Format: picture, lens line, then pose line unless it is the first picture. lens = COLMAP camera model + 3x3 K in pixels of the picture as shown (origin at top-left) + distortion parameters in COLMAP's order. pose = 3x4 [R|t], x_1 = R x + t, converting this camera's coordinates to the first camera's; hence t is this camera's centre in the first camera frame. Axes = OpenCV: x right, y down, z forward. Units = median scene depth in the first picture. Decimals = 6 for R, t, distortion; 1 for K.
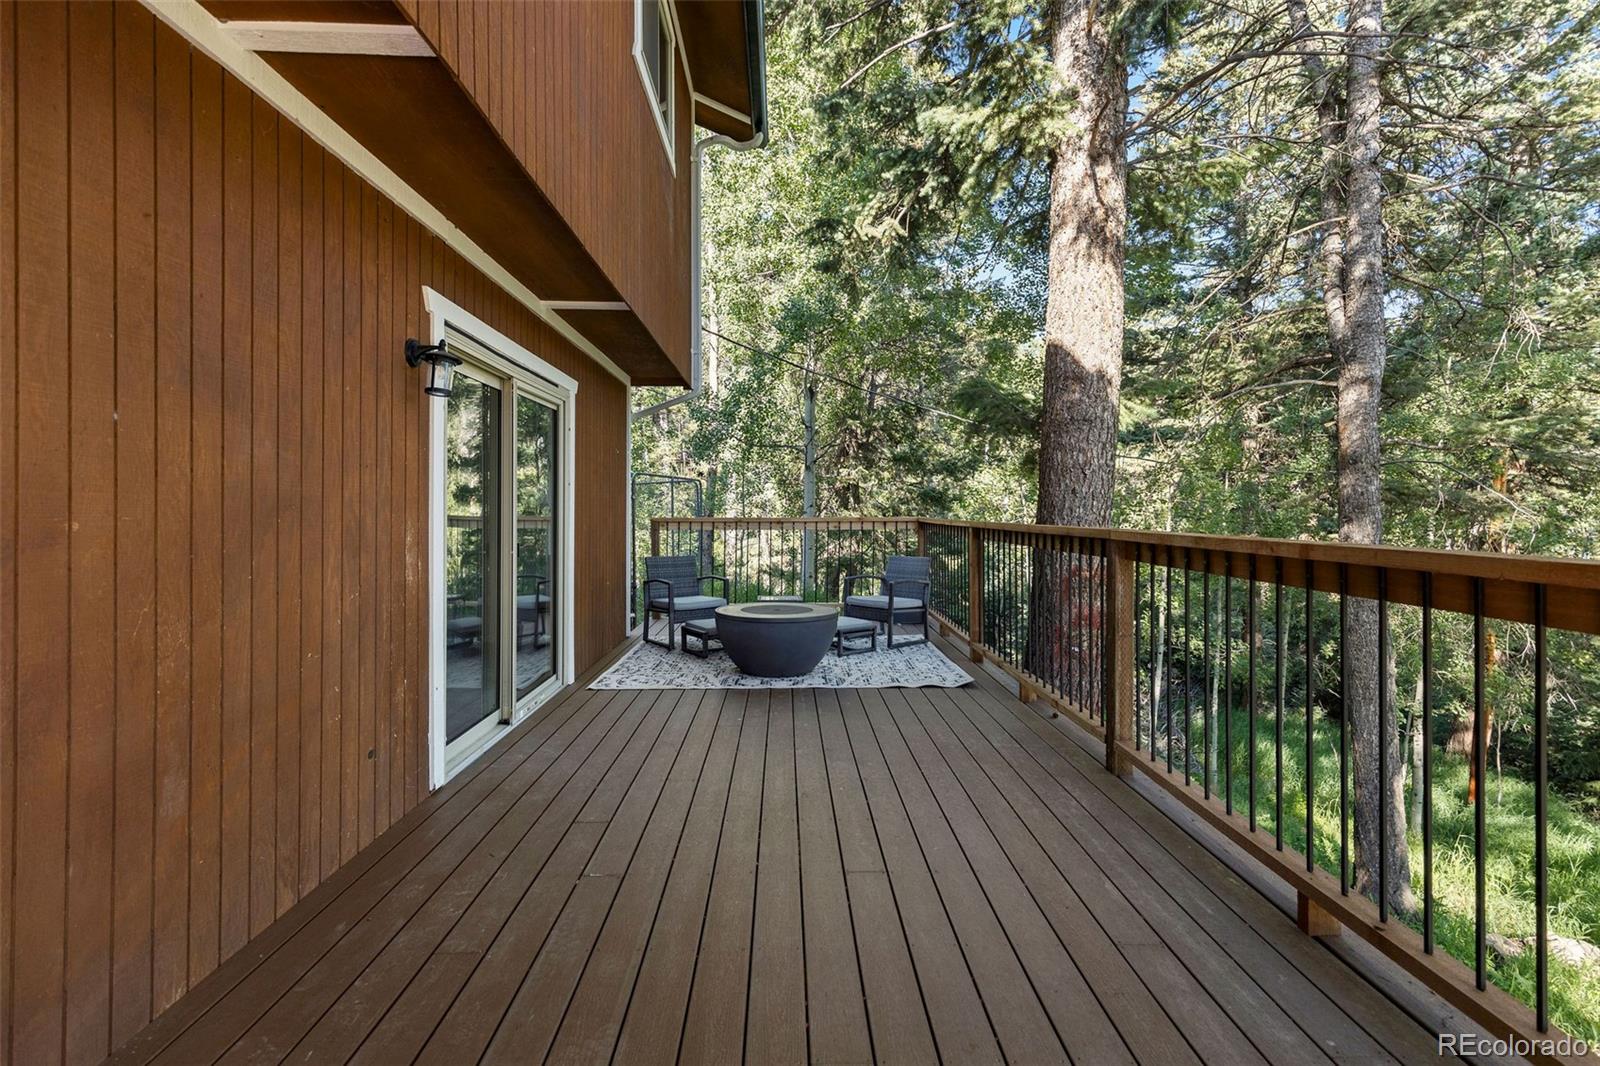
lens RADIAL K [[759.2, 0, 802.9], [0, 759.2, 535.9], [0, 0, 1]] dist [-0.001588, -0.000006]
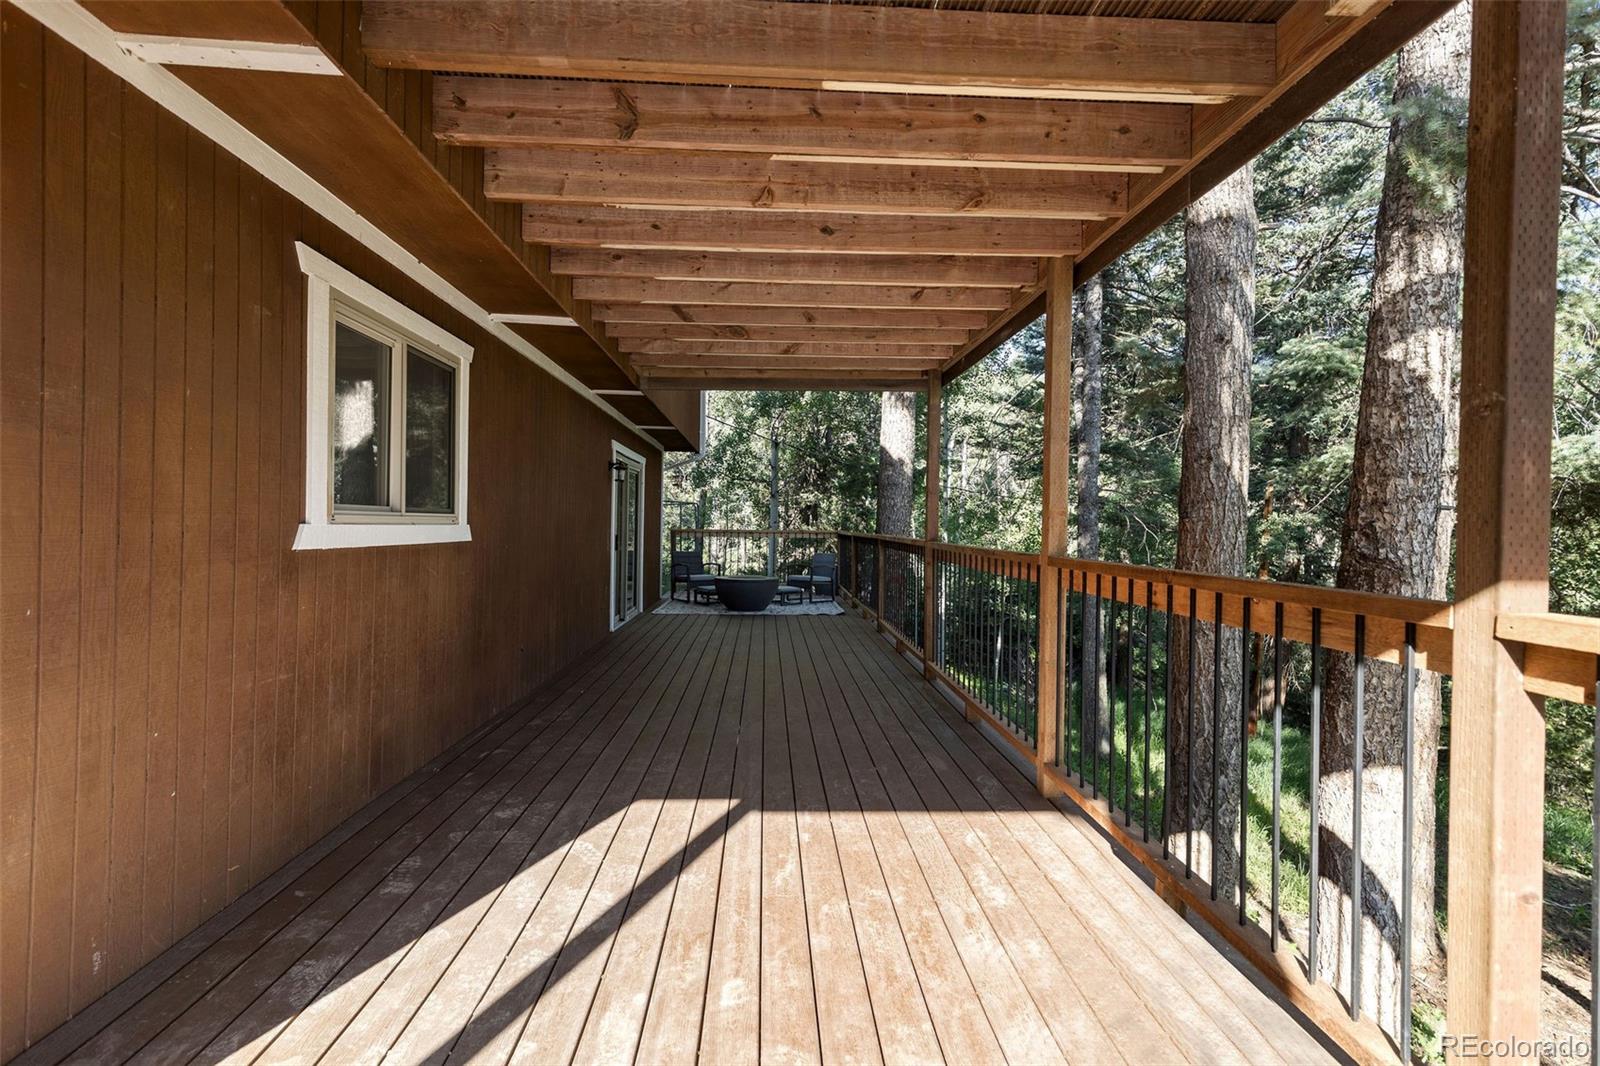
lens RADIAL K [[759.2, 0, 802.9], [0, 759.2, 535.9], [0, 0, 1]] dist [-0.001588, -0.000006]
pose [[0.999588, 0.011585, 0.026255, 0.026451], [-0.011111, 0.999774, -0.018097, 0.012144], [-0.026458, 0.017798, 0.999491, -0.437201]]
